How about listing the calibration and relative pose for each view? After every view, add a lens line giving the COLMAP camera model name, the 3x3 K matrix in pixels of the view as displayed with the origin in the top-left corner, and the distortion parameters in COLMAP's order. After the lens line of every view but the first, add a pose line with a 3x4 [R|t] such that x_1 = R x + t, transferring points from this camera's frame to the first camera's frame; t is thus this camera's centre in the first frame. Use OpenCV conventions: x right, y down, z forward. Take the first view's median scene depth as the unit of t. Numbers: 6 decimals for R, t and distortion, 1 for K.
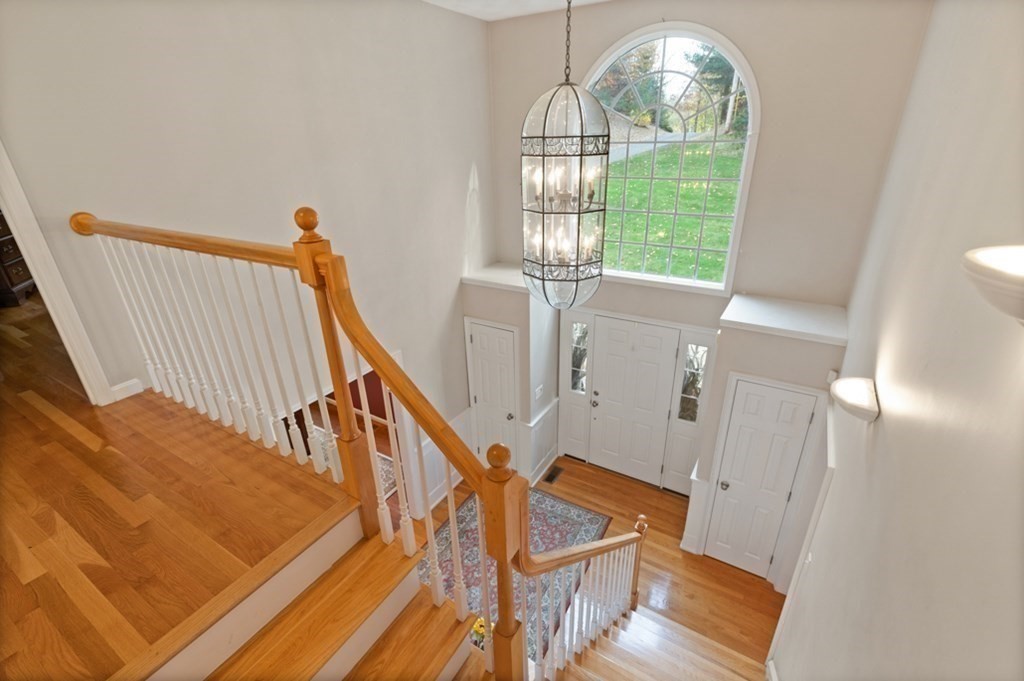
lens RADIAL K [[459.1, 0, 512.0], [0, 459.1, 340.5], [0, 0, 1]] dist [0.039670, 0.000038]
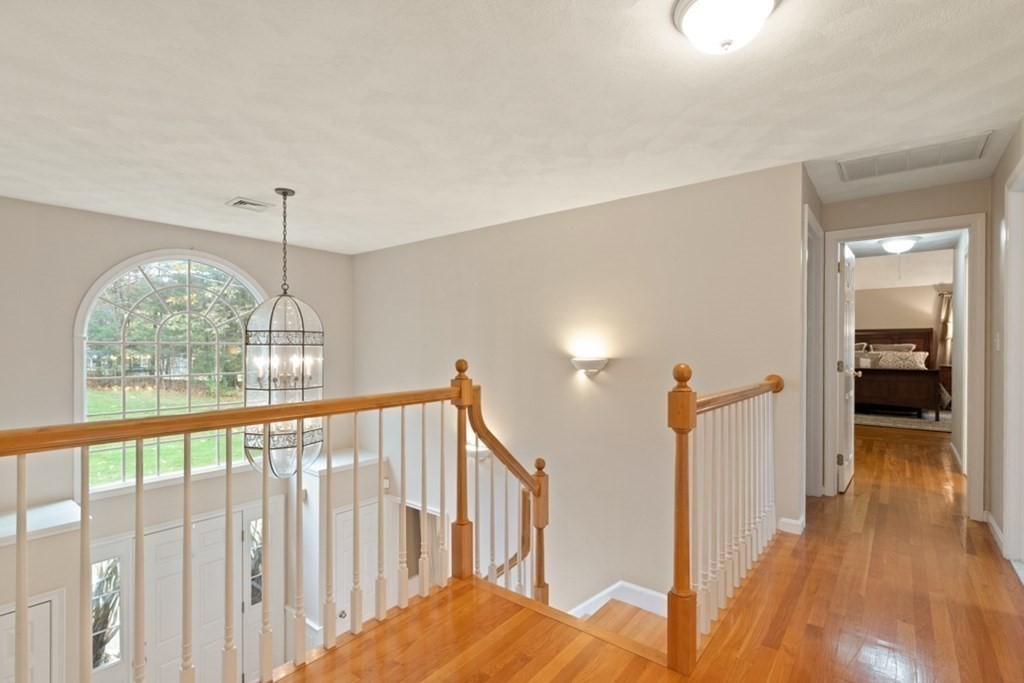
lens RADIAL K [[475.9, 0, 512.0], [0, 475.9, 341.5], [0, 0, 1]] dist [0.013239, -0.000021]
pose [[0.126332, 0.035135, 0.991366, -1.130379], [0.400195, 0.912633, -0.083342, -0.065821], [-0.907681, 0.407268, 0.101234, 0.337613]]
